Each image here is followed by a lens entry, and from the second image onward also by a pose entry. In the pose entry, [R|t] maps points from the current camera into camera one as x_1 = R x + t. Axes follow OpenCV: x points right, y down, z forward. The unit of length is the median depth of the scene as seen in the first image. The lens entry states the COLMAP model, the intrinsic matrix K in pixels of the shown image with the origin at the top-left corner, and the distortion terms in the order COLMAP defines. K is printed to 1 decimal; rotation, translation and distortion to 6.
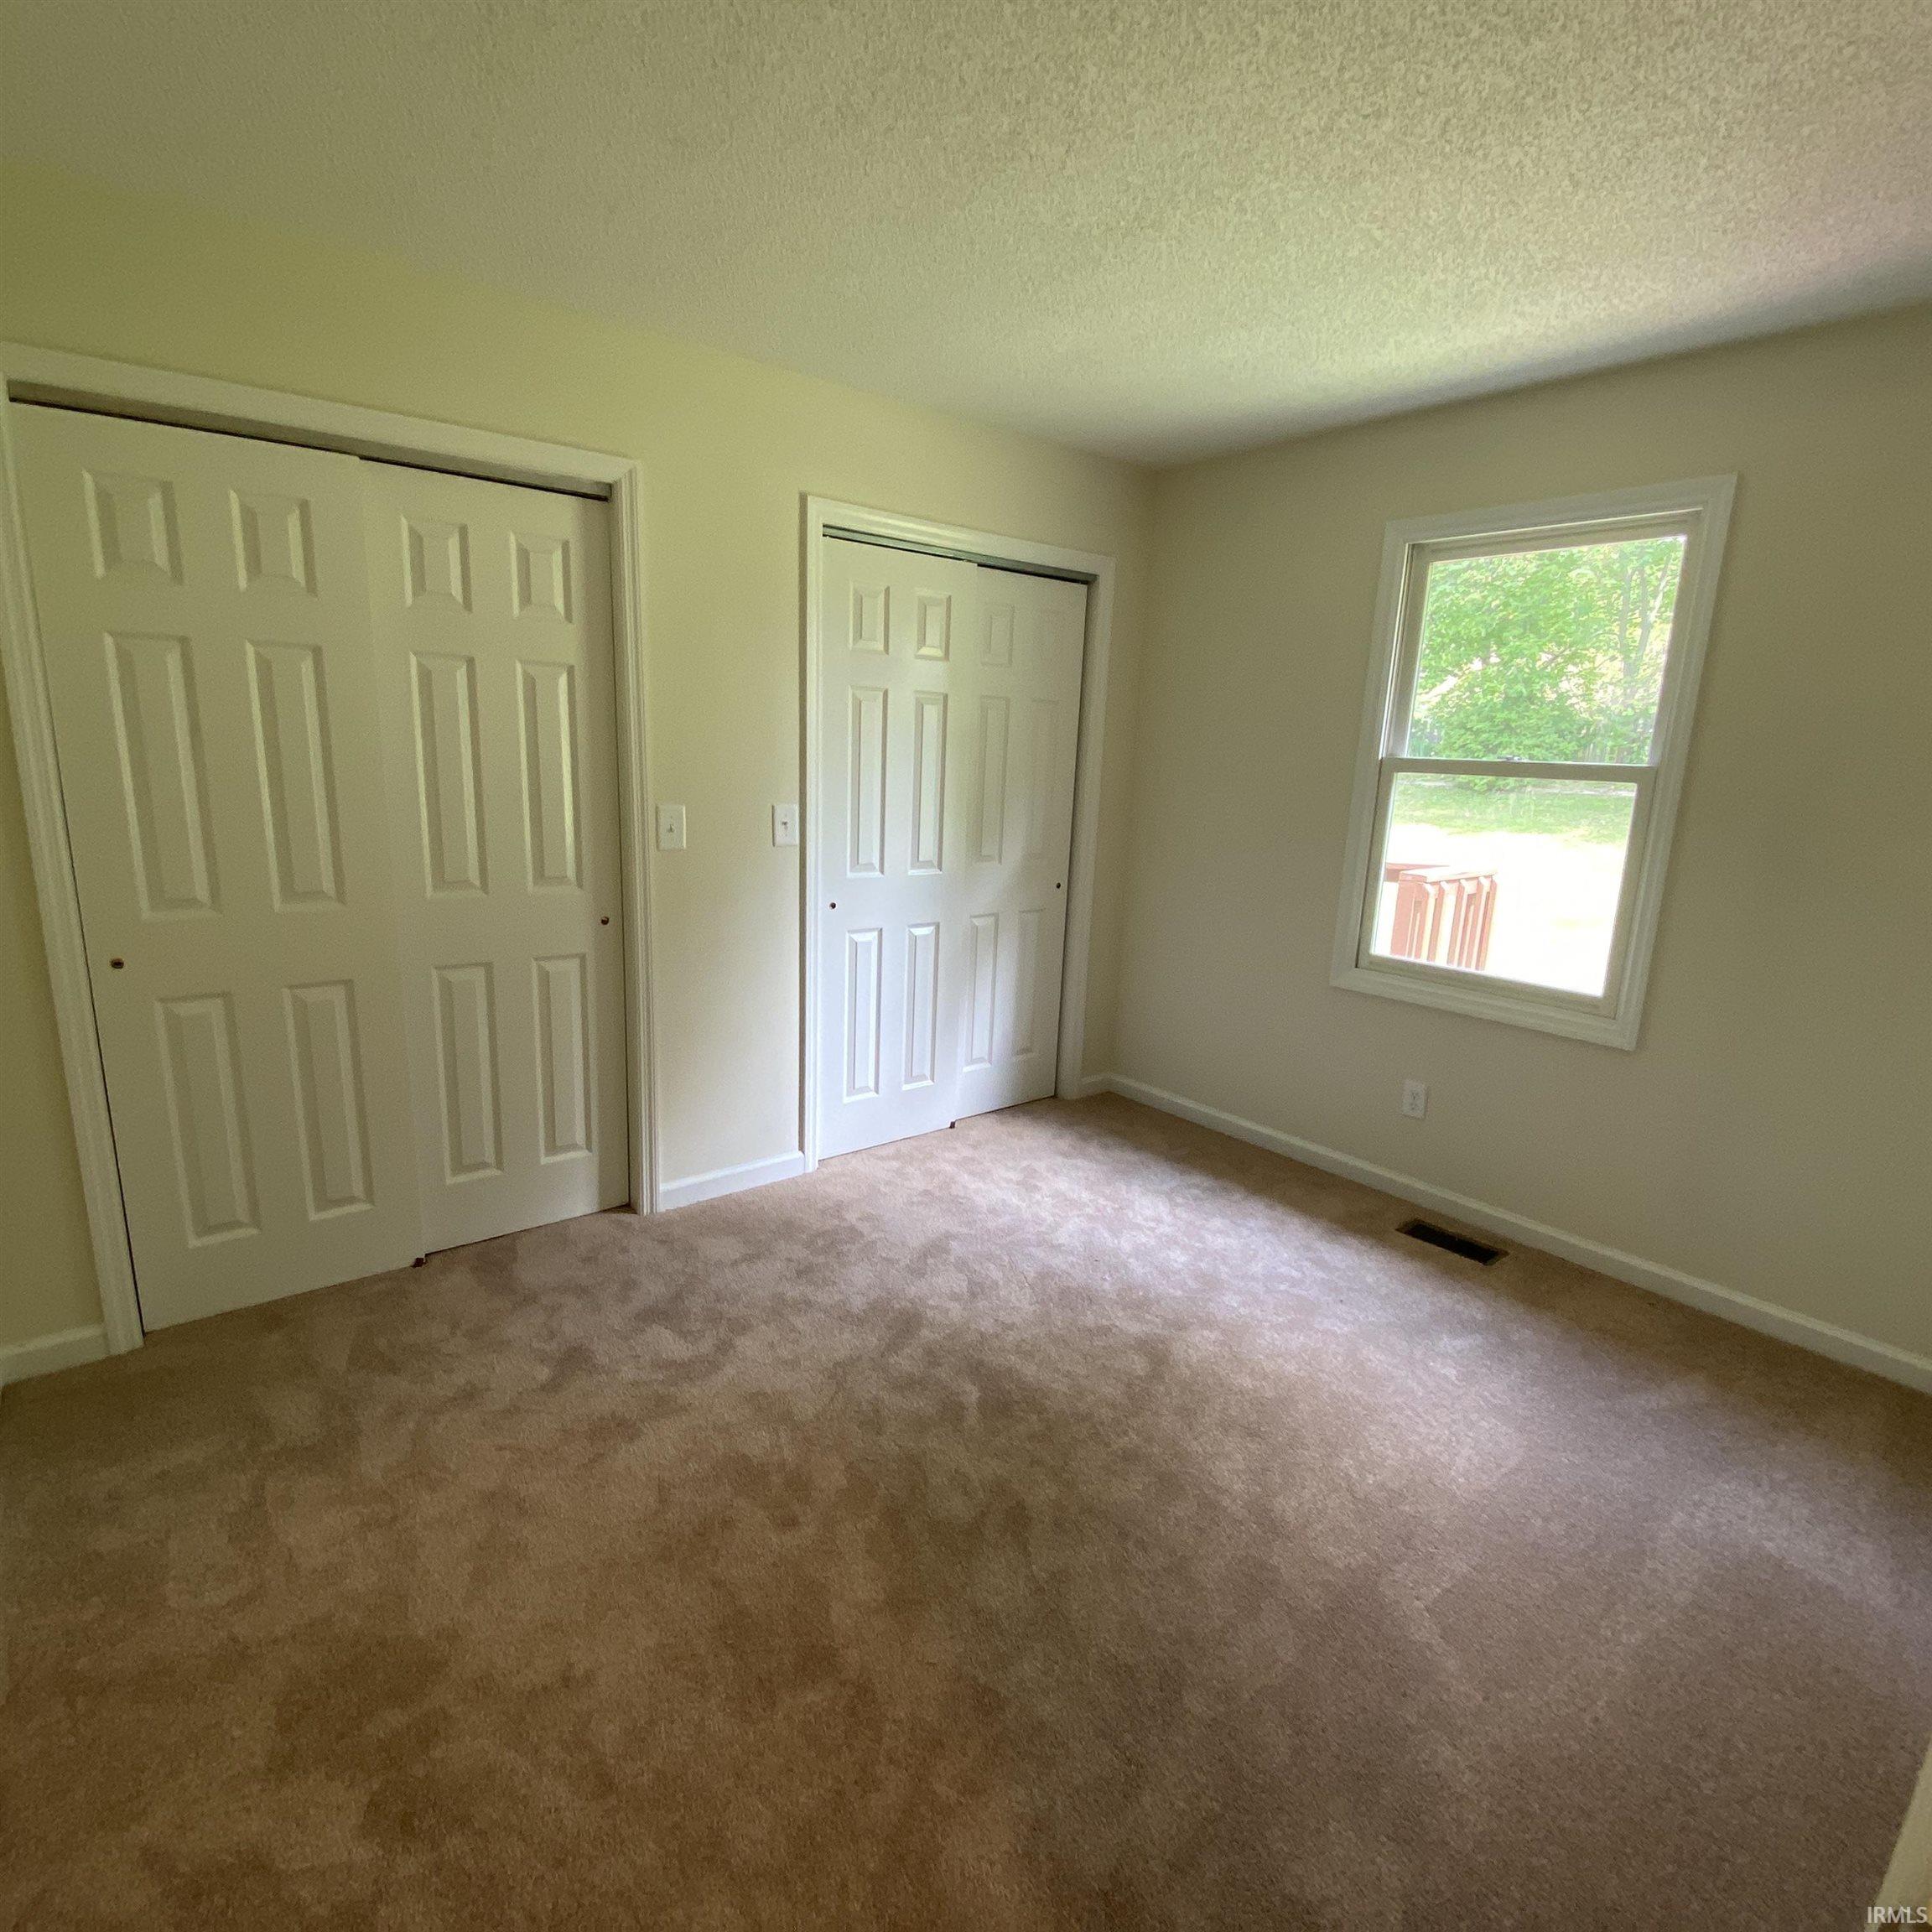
lens RADIAL K [[1077.5, 0, 966.0], [0, 1077.5, 966.0], [0, 0, 1]] dist [0.002598, 0.000308]
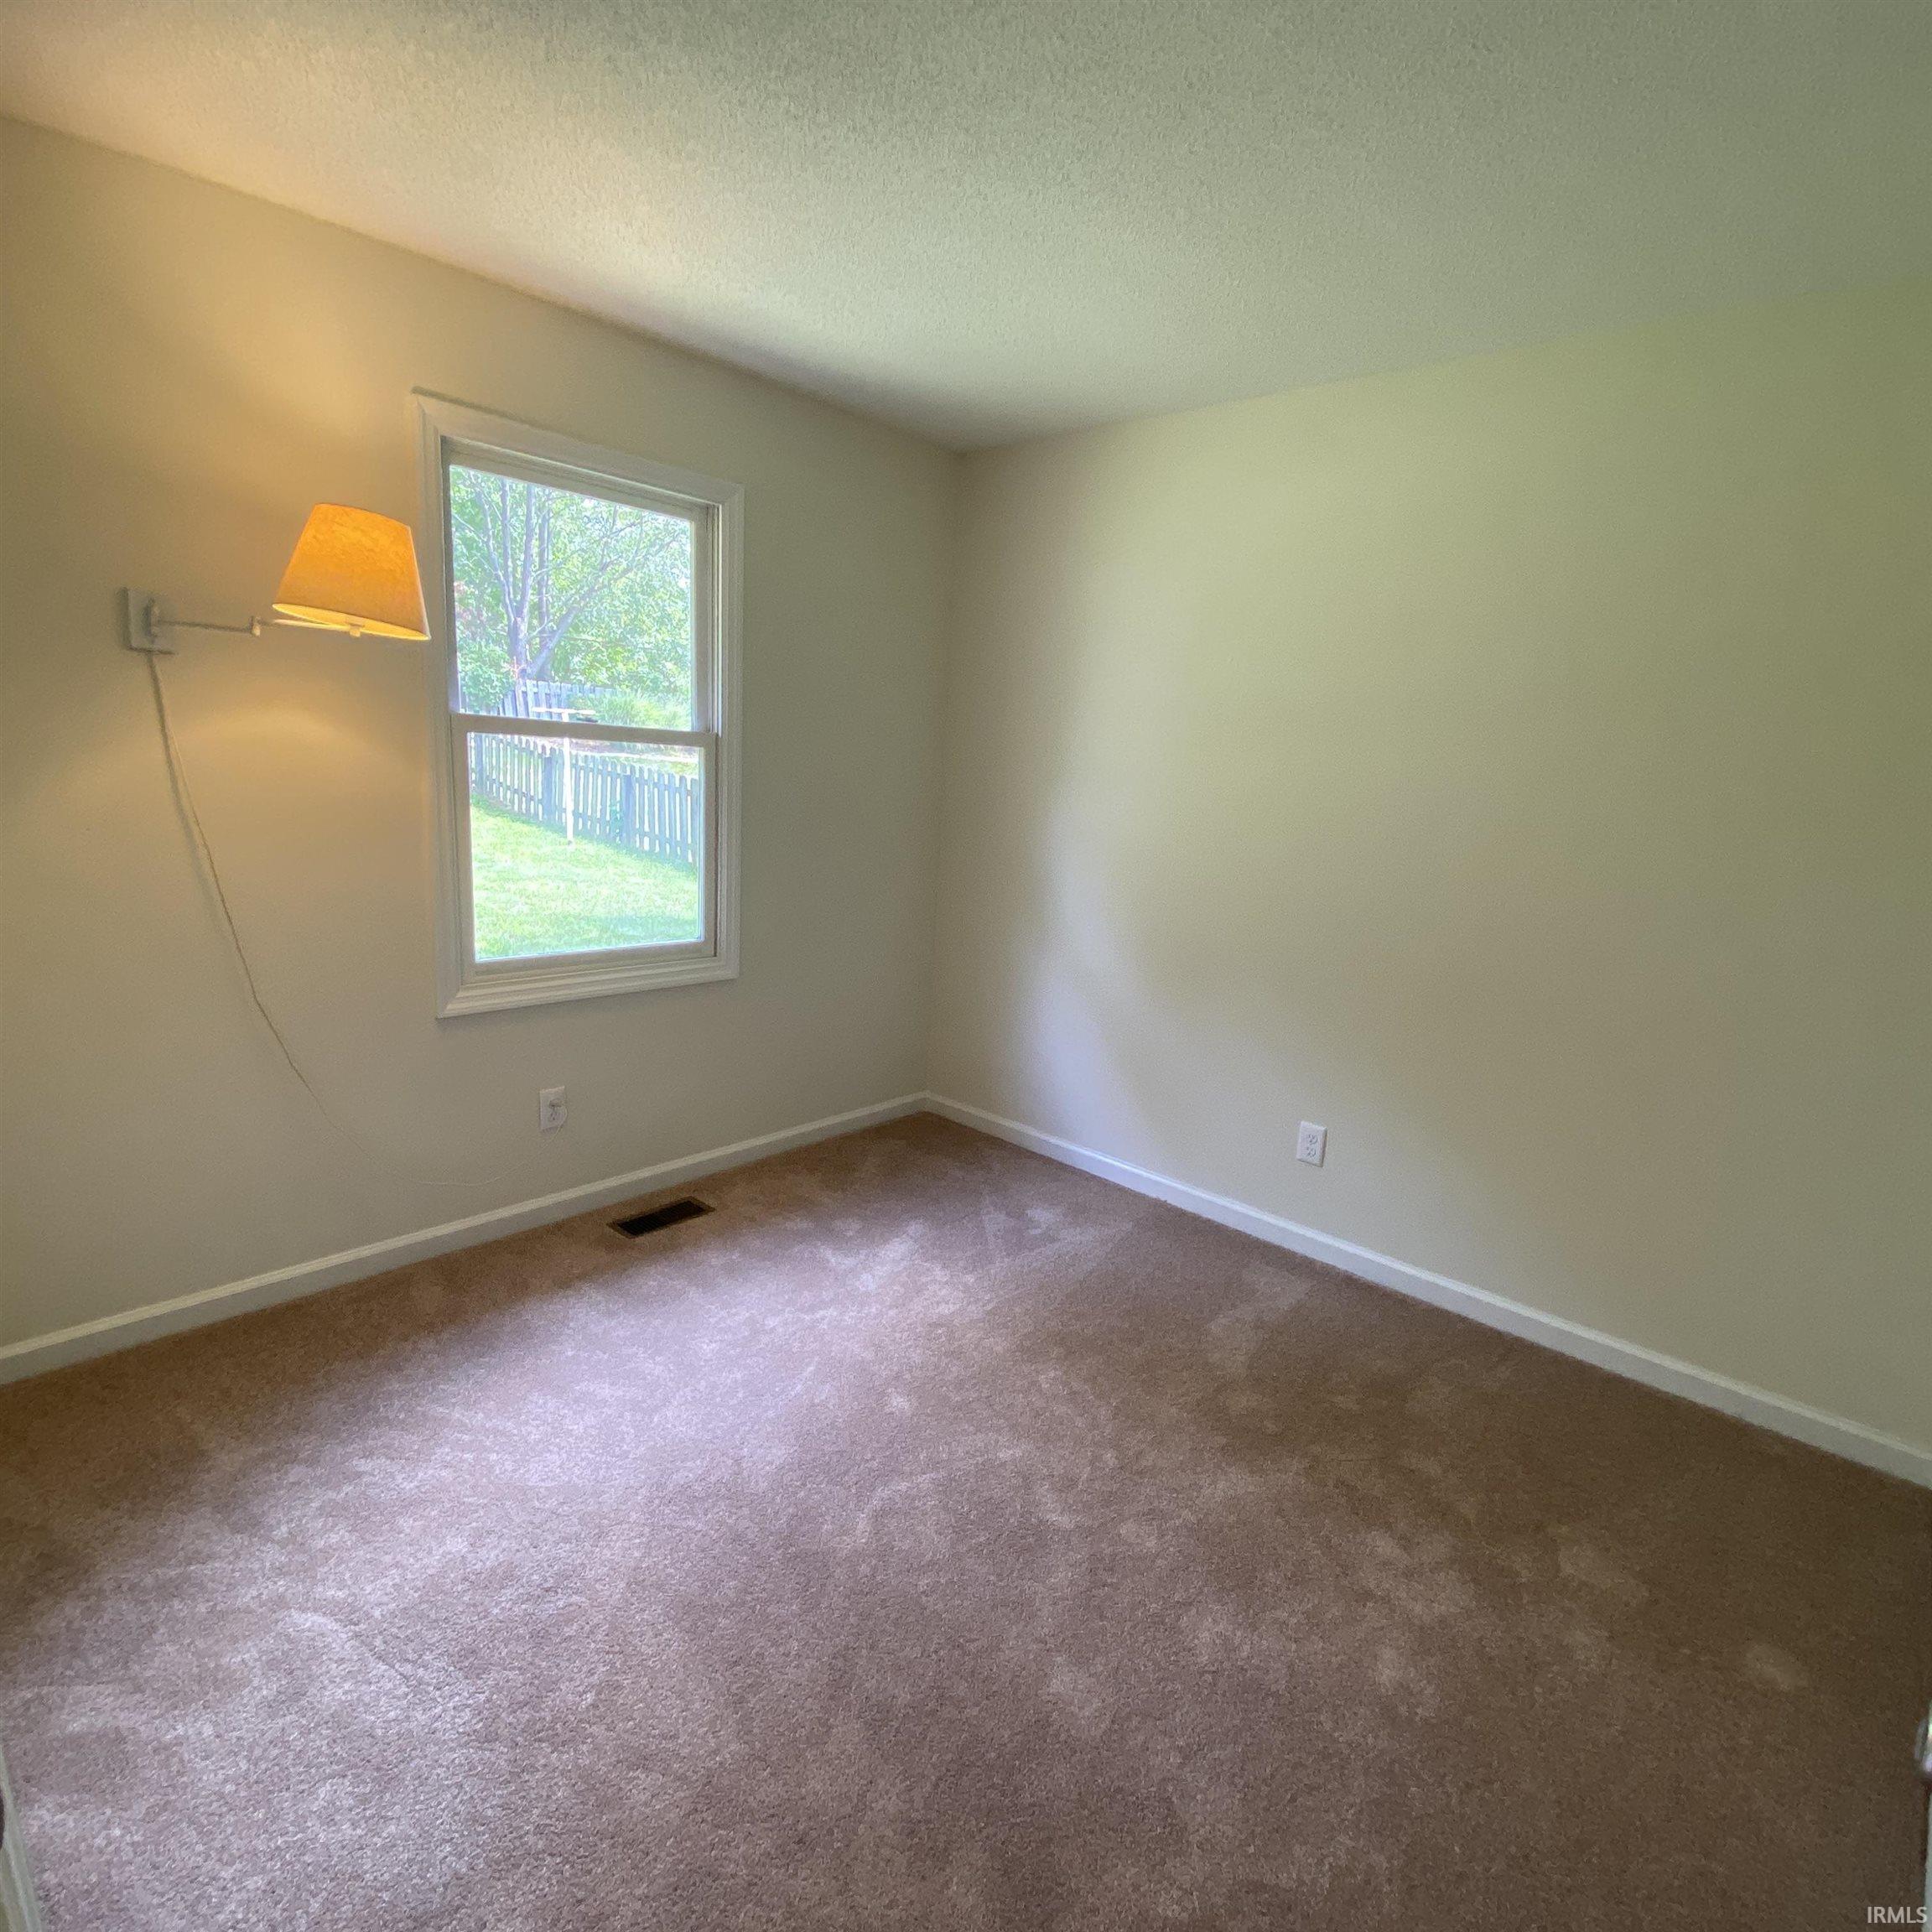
lens RADIAL K [[1077.5, 0, 966.0], [0, 1077.5, 966.0], [0, 0, 1]] dist [0.002598, 0.000308]
pose [[-0.164554, -0.192508, 0.967400, -2.426668], [0.167984, 0.960972, 0.219803, -0.645434], [-0.971958, 0.198678, -0.125794, 3.809165]]
